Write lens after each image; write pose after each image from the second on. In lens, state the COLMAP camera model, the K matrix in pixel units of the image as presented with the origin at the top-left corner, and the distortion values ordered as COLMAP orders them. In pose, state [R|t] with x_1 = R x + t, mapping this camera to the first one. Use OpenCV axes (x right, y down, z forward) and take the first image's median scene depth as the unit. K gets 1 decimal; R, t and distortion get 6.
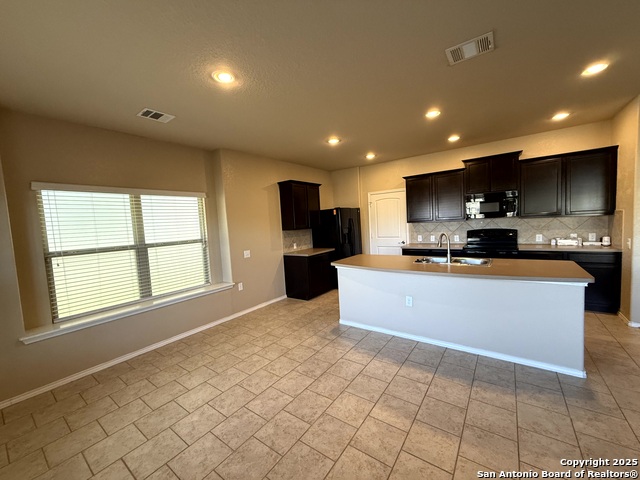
lens RADIAL K [[256.2, 0, 317.8], [0, 256.2, 239.9], [0, 0, 1]] dist [0.000144, 0.000177]
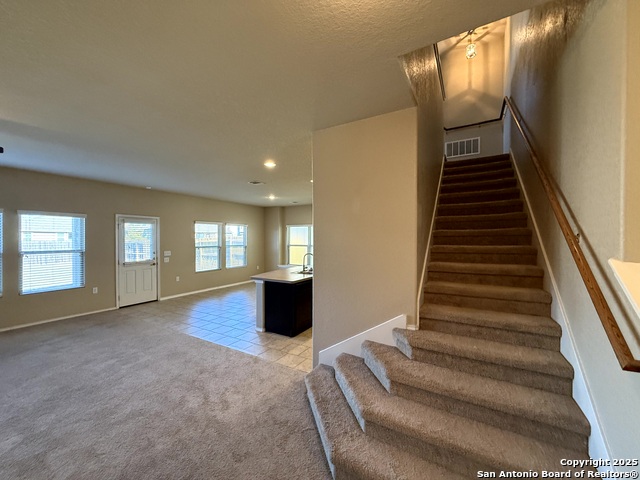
lens RADIAL K [[256.2, 0, 317.8], [0, 256.2, 239.9], [0, 0, 1]] dist [0.000144, 0.000177]
pose [[0.104250, 0.063175, -0.992543, 2.049261], [-0.074780, 0.995653, 0.055519, -0.197736], [0.991736, 0.068434, 0.108521, 0.832677]]
